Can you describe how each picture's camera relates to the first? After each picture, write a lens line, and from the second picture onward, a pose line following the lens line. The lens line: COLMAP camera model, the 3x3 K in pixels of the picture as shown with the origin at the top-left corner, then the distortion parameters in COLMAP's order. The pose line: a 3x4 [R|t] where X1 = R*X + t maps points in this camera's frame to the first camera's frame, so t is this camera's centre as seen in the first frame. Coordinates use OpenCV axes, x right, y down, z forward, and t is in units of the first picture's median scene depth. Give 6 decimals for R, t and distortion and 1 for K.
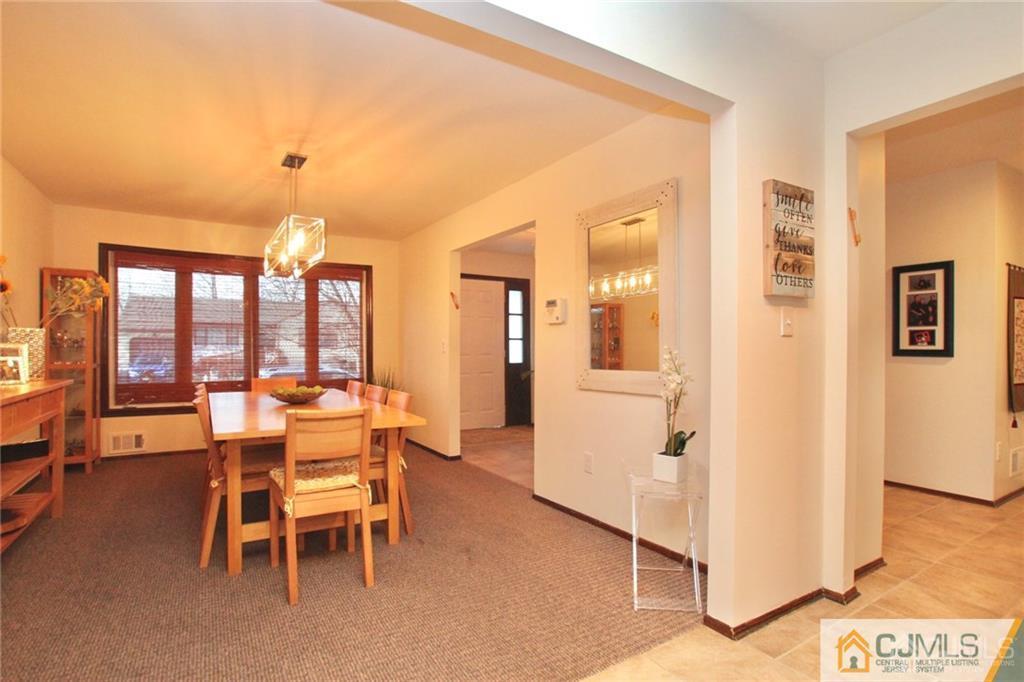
lens RADIAL K [[513.8, 0, 510.9], [0, 513.8, 343.3], [0, 0, 1]] dist [-0.004860, 0.001875]
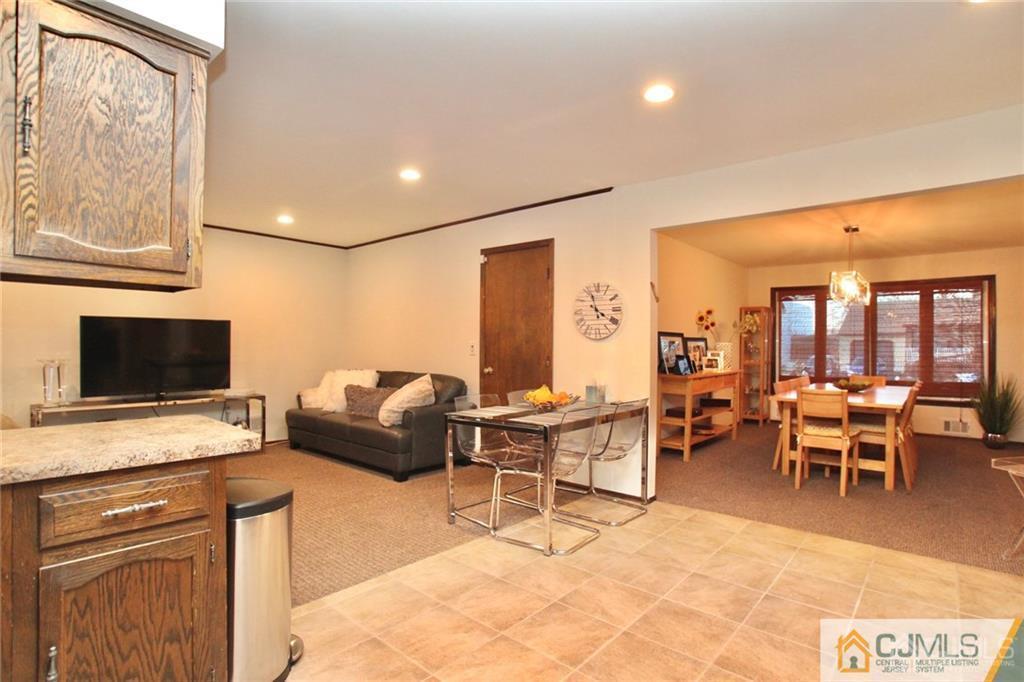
lens RADIAL K [[513.8, 0, 512.0], [0, 513.8, 345.5], [0, 0, 1]] dist [-0.004860, 0.001875]
pose [[0.297696, -0.004270, -0.954651, 0.499293], [0.001210, 0.999991, -0.004095, -0.008465], [0.954660, 0.000064, 0.297698, -0.264824]]
